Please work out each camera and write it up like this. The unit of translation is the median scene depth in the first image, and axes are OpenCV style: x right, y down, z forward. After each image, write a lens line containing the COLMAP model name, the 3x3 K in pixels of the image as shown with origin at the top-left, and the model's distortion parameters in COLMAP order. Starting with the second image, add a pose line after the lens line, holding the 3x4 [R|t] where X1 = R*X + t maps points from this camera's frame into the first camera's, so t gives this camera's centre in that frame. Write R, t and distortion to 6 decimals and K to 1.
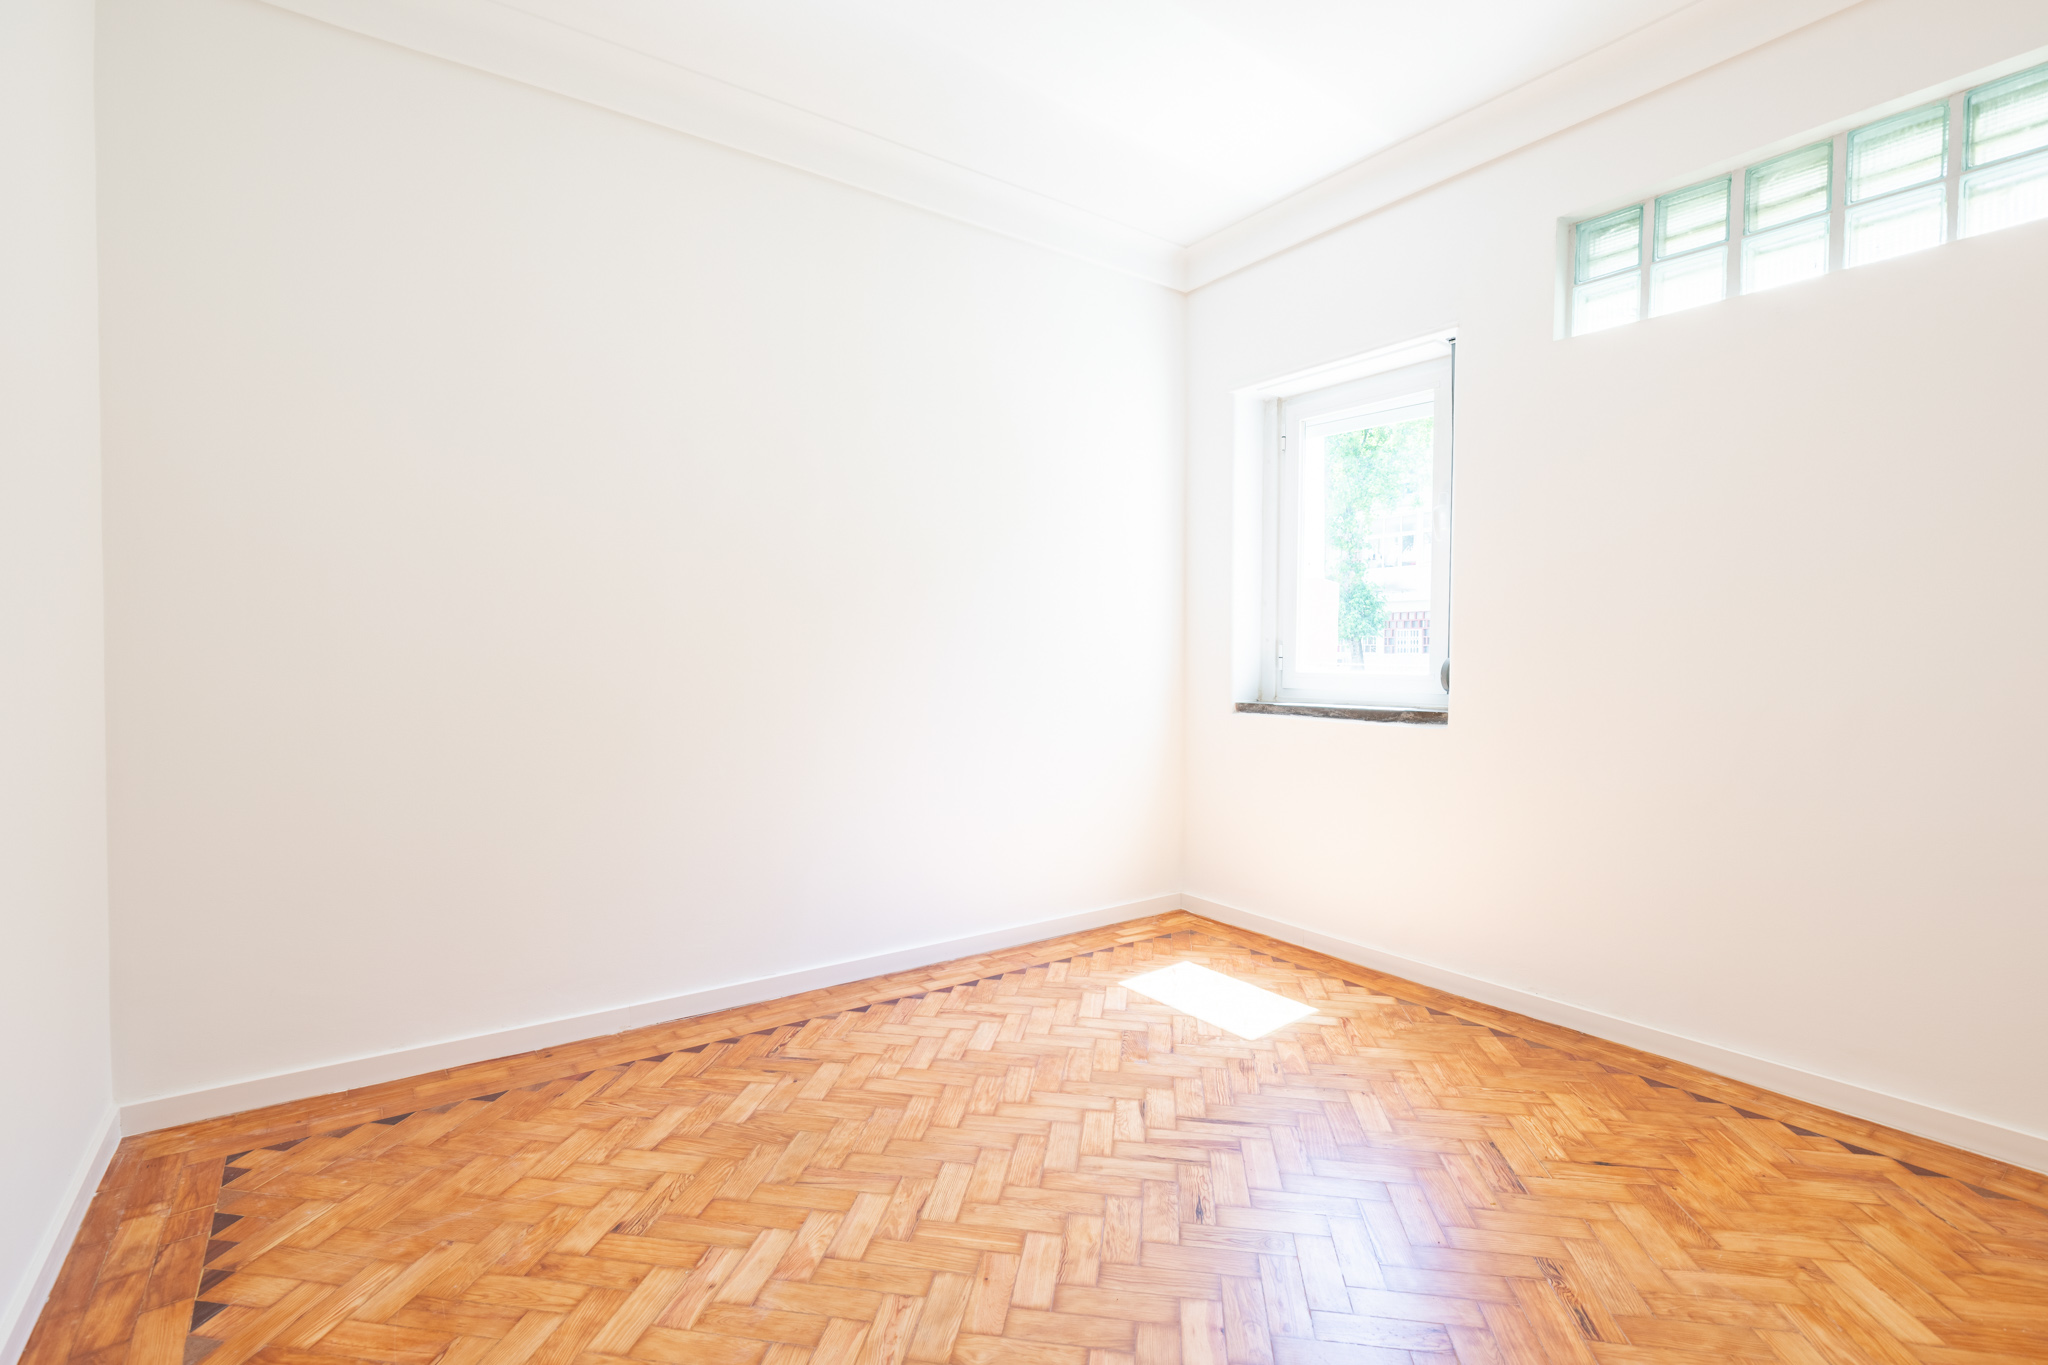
lens RADIAL K [[956.9, 0, 1007.8], [0, 956.9, 688.5], [0, 0, 1]] dist [-0.016523, 0.005946]
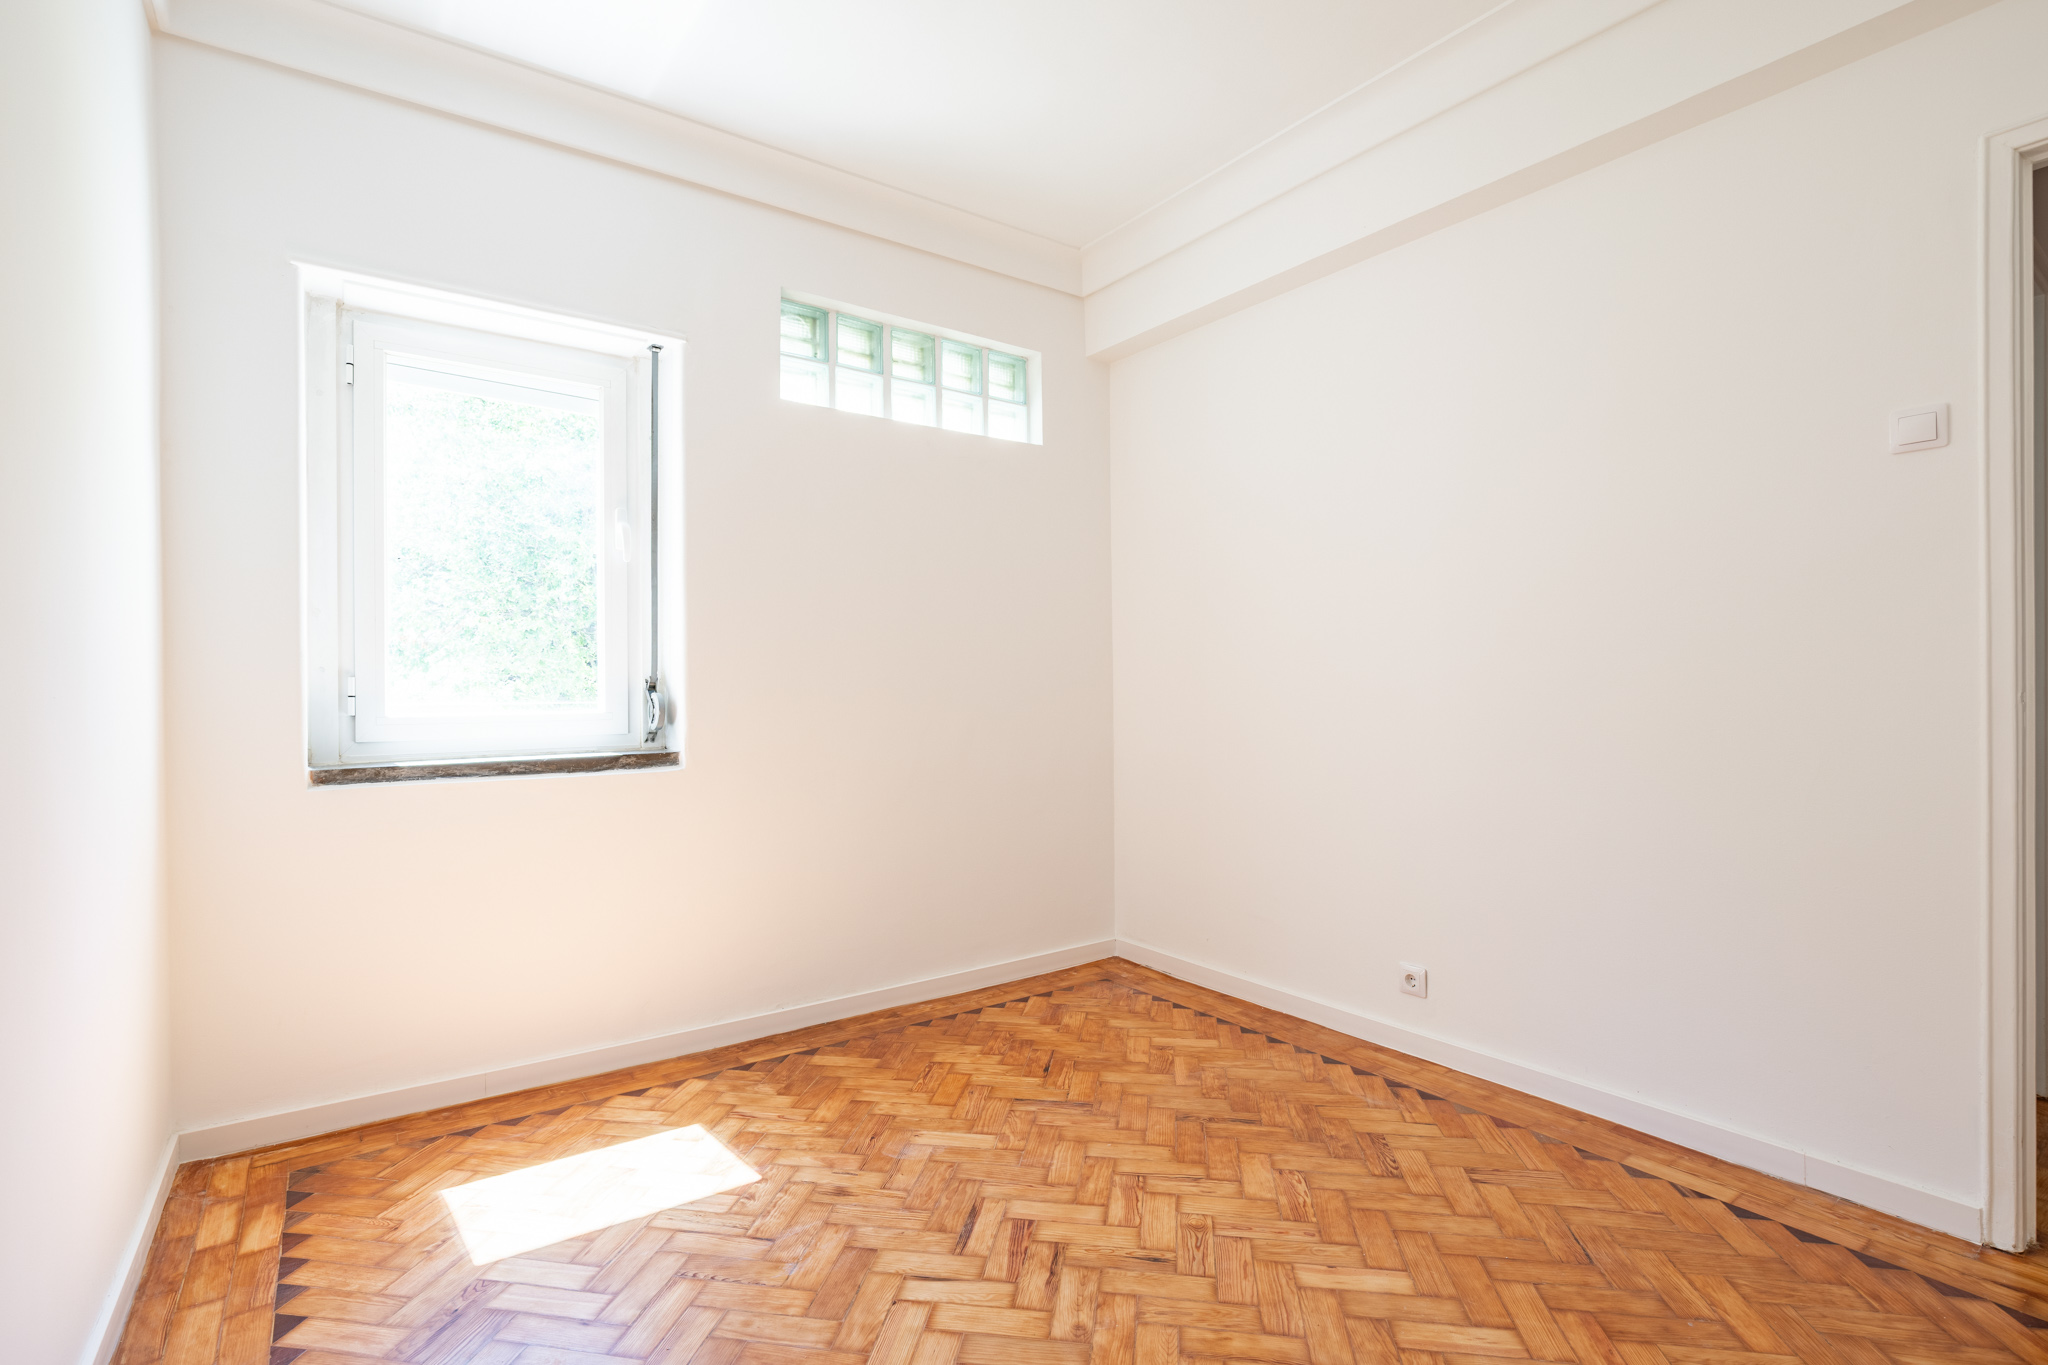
lens RADIAL K [[956.9, 0, 1007.8], [0, 956.9, 688.5], [0, 0, 1]] dist [-0.016523, 0.005946]
pose [[-0.009406, -0.006137, 0.999937, -0.498702], [0.042389, 0.999080, 0.006530, -0.030122], [-0.999057, 0.042448, -0.009137, 0.738245]]
